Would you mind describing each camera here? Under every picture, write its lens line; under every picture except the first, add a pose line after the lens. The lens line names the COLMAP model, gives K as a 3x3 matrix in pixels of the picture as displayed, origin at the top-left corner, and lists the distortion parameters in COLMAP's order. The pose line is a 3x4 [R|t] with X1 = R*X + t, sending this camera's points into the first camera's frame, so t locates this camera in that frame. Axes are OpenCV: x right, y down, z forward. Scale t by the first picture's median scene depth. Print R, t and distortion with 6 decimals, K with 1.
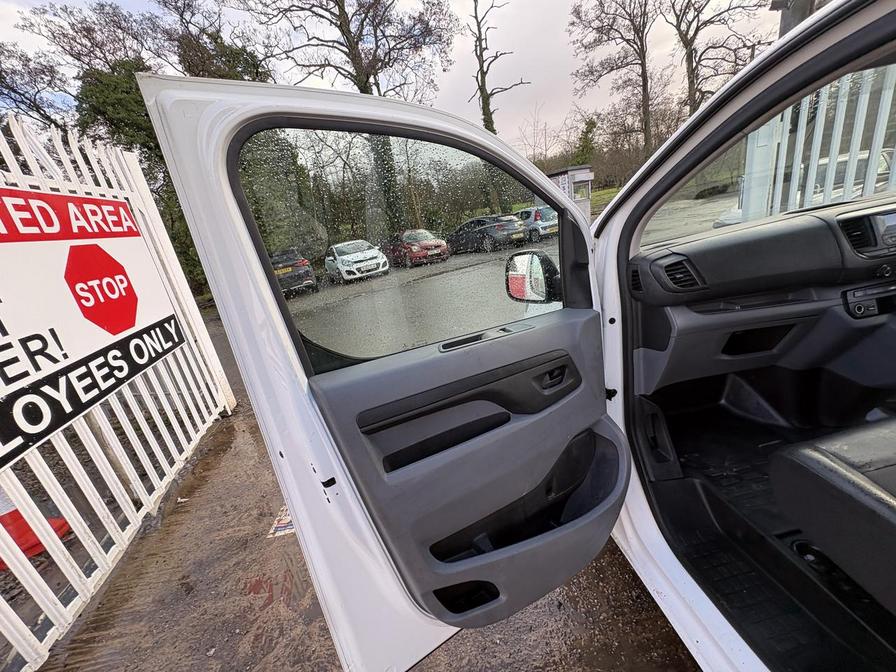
lens RADIAL K [[355.2, 0, 446.4], [0, 355.2, 334.7], [0, 0, 1]] dist [-0.001061, -0.000439]
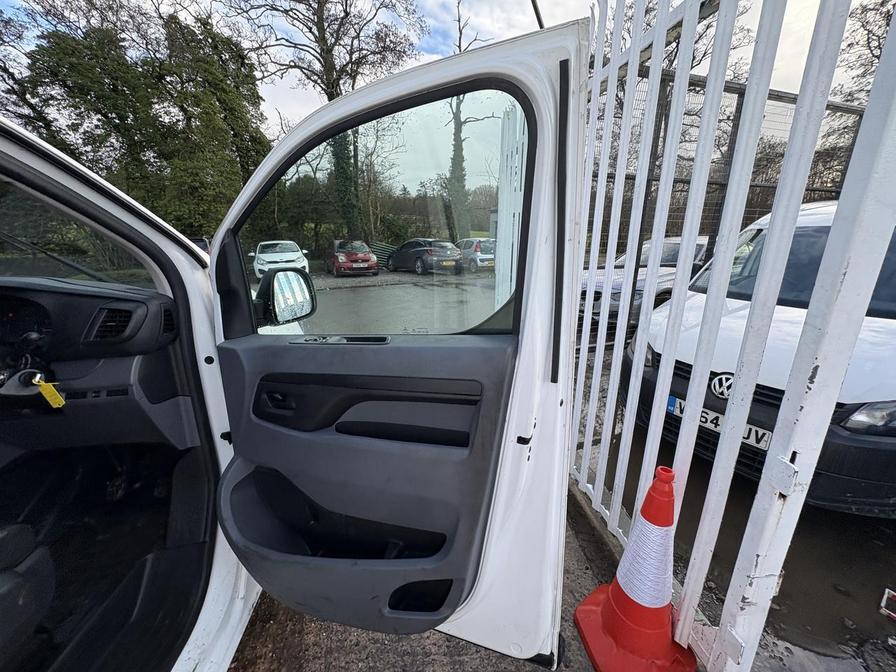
lens RADIAL K [[355.2, 0, 448.2], [0, 355.2, 334.6], [0, 0, 1]] dist [-0.001061, -0.000439]
pose [[0.986467, 0.163815, 0.006941, 0.217730], [-0.163413, 0.985743, -0.040083, -0.040145], [-0.013408, 0.038407, 0.999172, 0.013806]]
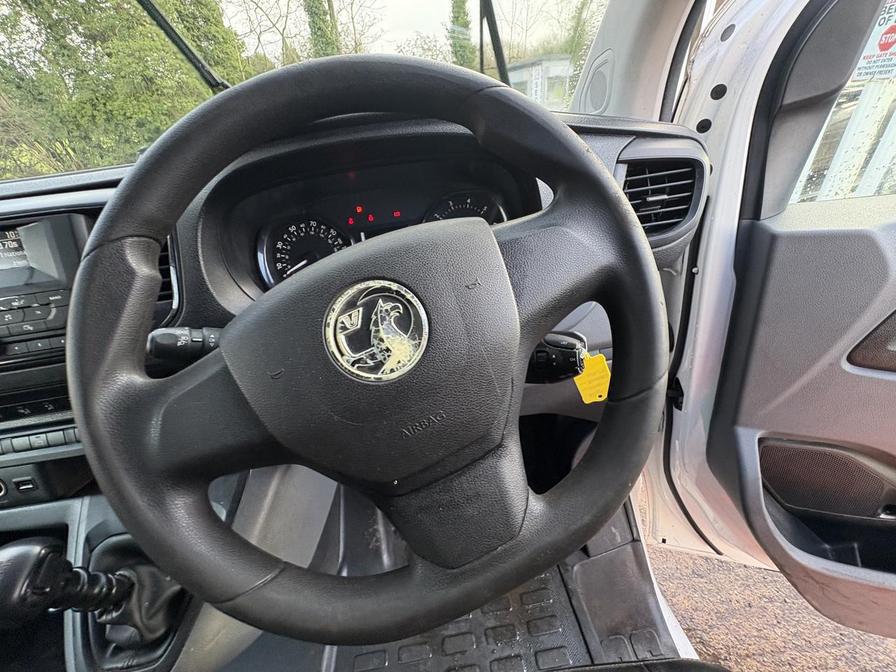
lens RADIAL K [[355.2, 0, 446.6], [0, 355.2, 335.5], [0, 0, 1]] dist [-0.001061, -0.000439]
pose [[0.998026, 0.049387, 0.038796, 0.129270], [-0.057246, 0.969440, 0.238557, -0.029636], [-0.025828, -0.240307, 0.970353, 0.054738]]
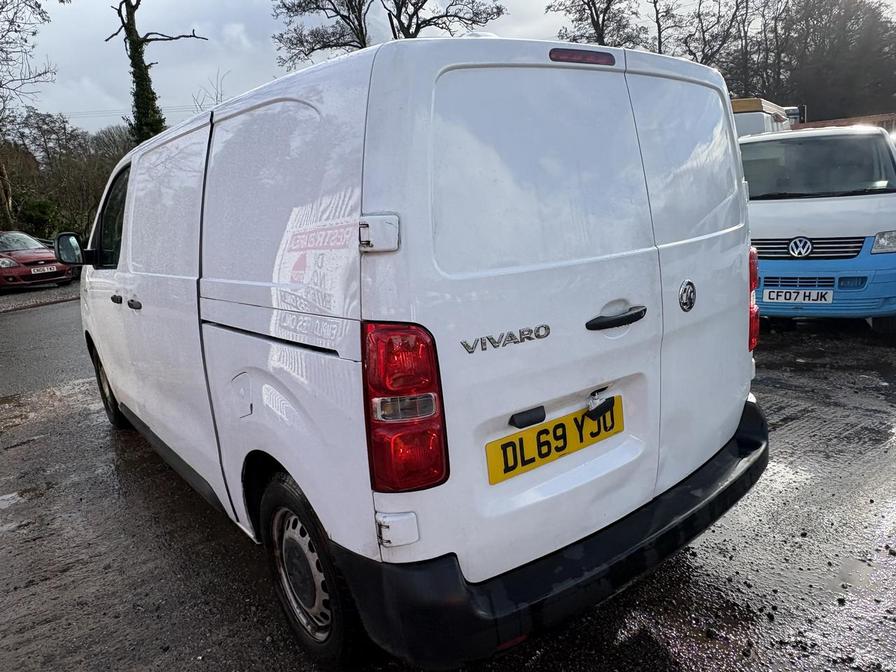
lens RADIAL K [[618.2, 0, 447.3], [0, 618.2, 342.0], [0, 0, 1]] dist [0.003237, 0.001112]
pose [[0.852258, -0.012173, 0.522981, -0.002345], [0.089595, 0.988354, -0.123001, 0.070387], [-0.515393, 0.151685, 0.843423, -0.193064]]
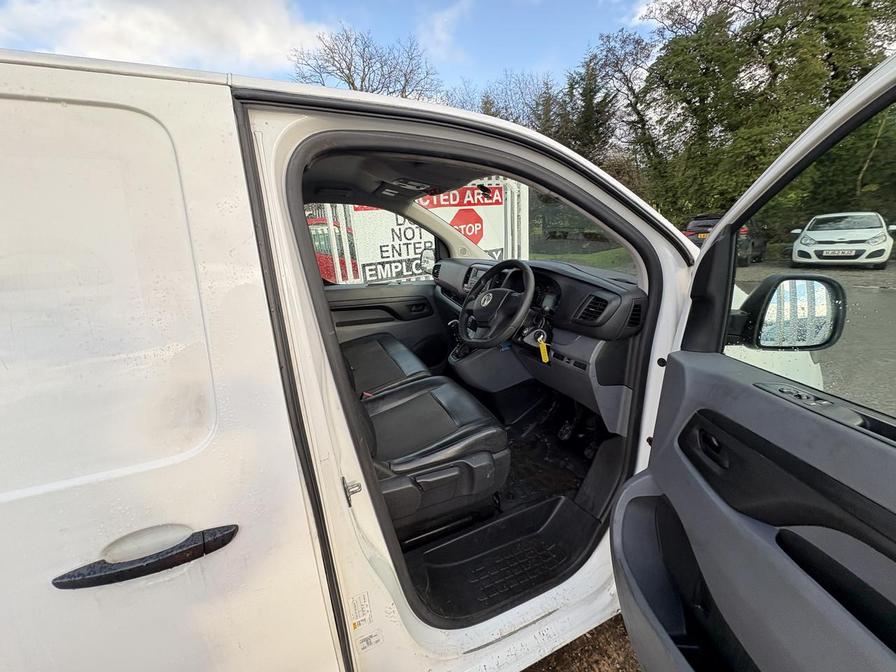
lens RADIAL K [[355.2, 0, 448.0], [0, 355.2, 332.8], [0, 0, 1]] dist [-0.001061, -0.000439]
pose [[0.275879, 0.422544, -0.863335, 0.216261], [-0.295990, 0.891891, 0.341937, -0.047353], [0.914484, 0.161206, 0.371122, 0.024252]]
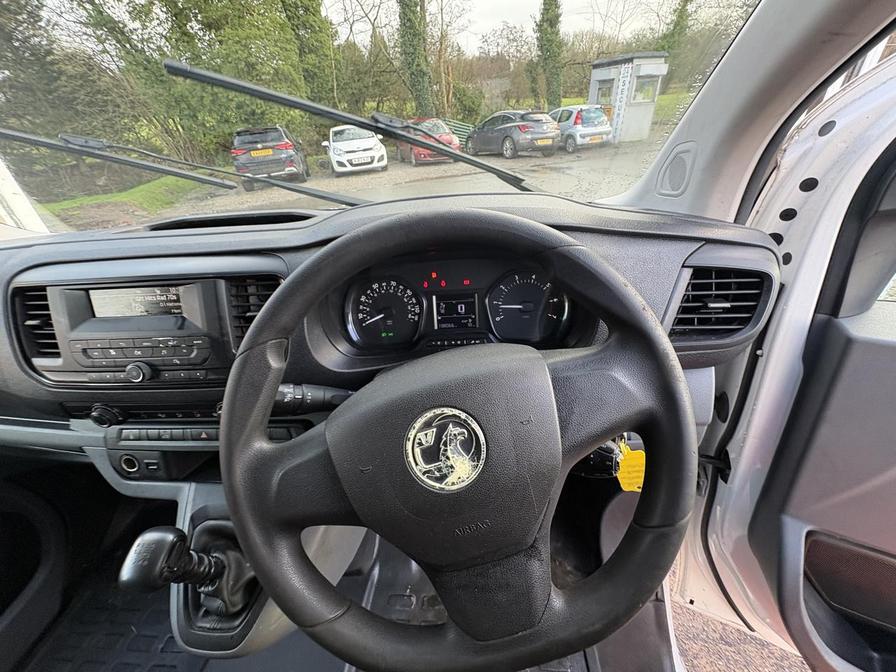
lens RADIAL K [[355.2, 0, 446.5], [0, 355.2, 334.3], [0, 0, 1]] dist [-0.001061, -0.000439]
pose [[0.980026, 0.176224, -0.092165, 0.127794], [-0.146070, 0.952356, 0.267733, -0.036334], [0.134955, -0.248922, 0.959075, 0.052858]]
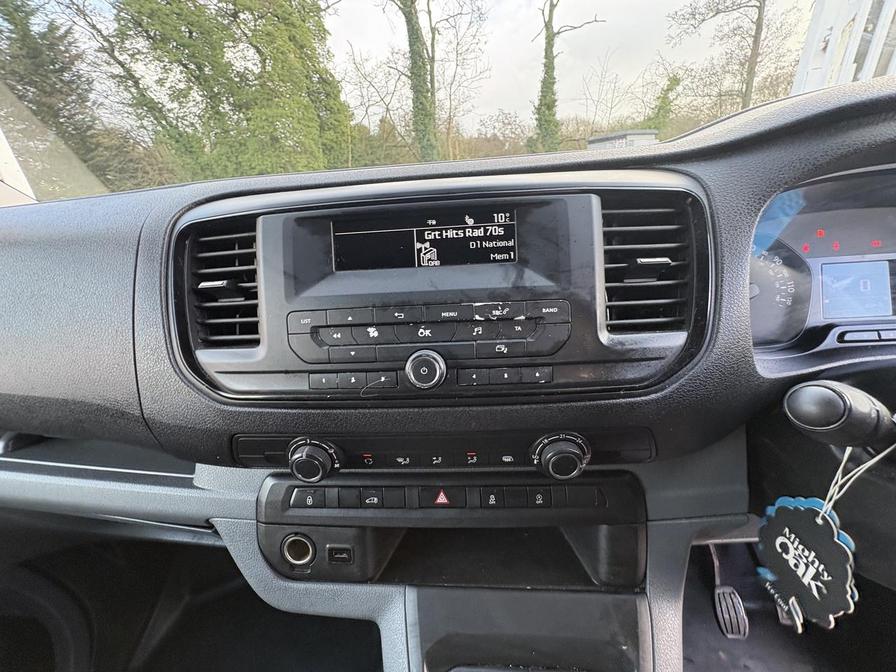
lens RADIAL K [[355.2, 0, 446.0], [0, 355.2, 334.8], [0, 0, 1]] dist [-0.001061, -0.000439]
pose [[0.979387, 0.165506, -0.115798, 0.103448], [-0.152262, 0.981605, 0.115187, -0.025301], [0.132732, -0.095181, 0.986571, 0.061903]]
